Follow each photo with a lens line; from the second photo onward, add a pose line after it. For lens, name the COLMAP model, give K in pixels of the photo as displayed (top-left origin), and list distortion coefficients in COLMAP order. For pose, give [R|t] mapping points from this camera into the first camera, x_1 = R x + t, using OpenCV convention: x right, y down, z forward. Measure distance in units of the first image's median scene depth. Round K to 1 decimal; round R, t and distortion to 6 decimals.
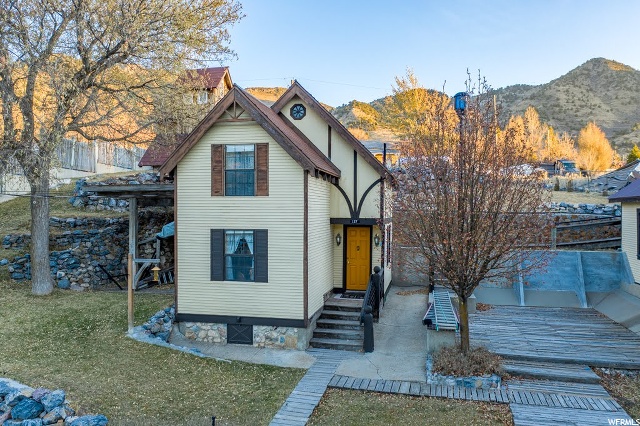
lens RADIAL K [[497.0, 0, 316.6], [0, 497.0, 211.2], [0, 0, 1]] dist [-0.009787, -0.005302]
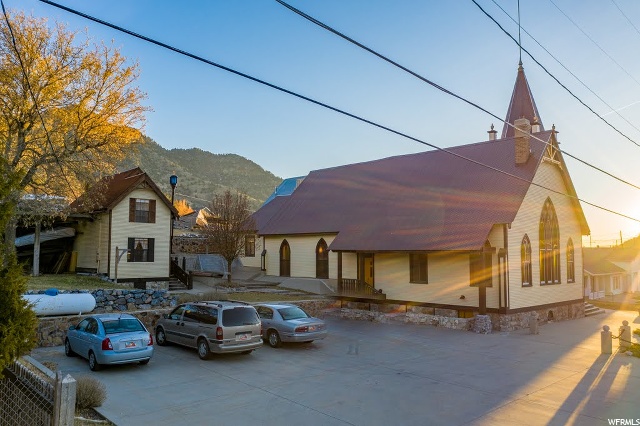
lens RADIAL K [[497.0, 0, 316.1], [0, 497.0, 212.3], [0, 0, 1]] dist [-0.009787, -0.005302]
pose [[0.556933, 0.069621, 0.827635, -1.308593], [-0.007521, 0.996862, -0.078796, 0.076291], [-0.830524, 0.037659, 0.555709, -0.725845]]
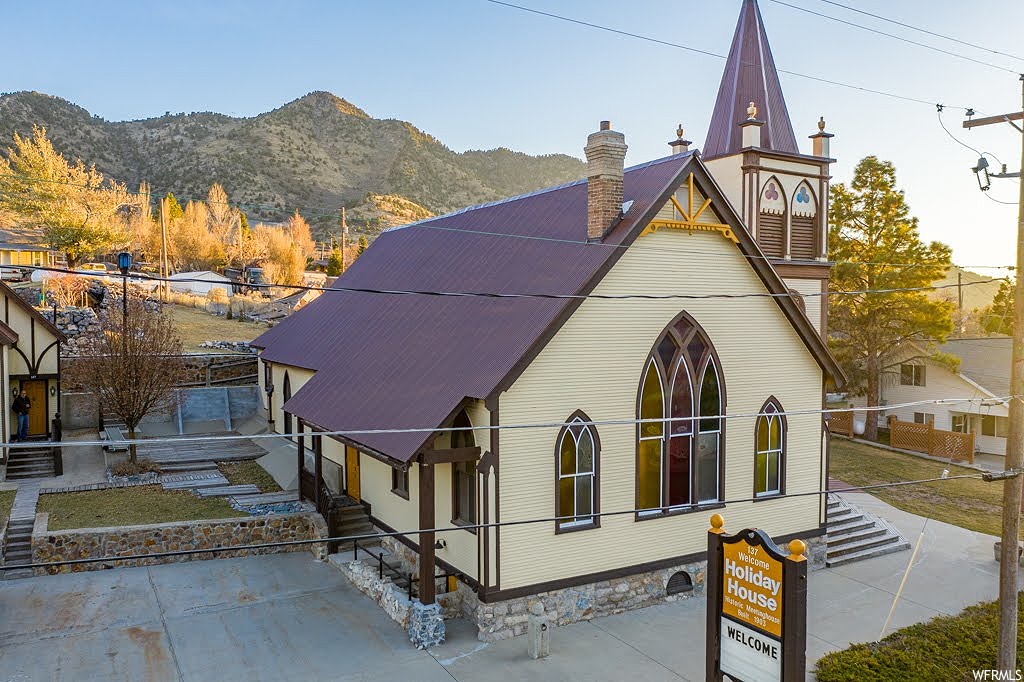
lens RADIAL K [[795.2, 0, 513.4], [0, 795.2, 337.4], [0, 0, 1]] dist [-0.009787, -0.005302]
pose [[0.733692, -0.025804, 0.678992, -0.362373], [0.002616, 0.999379, 0.035153, -0.137099], [-0.679477, -0.024015, 0.733304, -1.163003]]
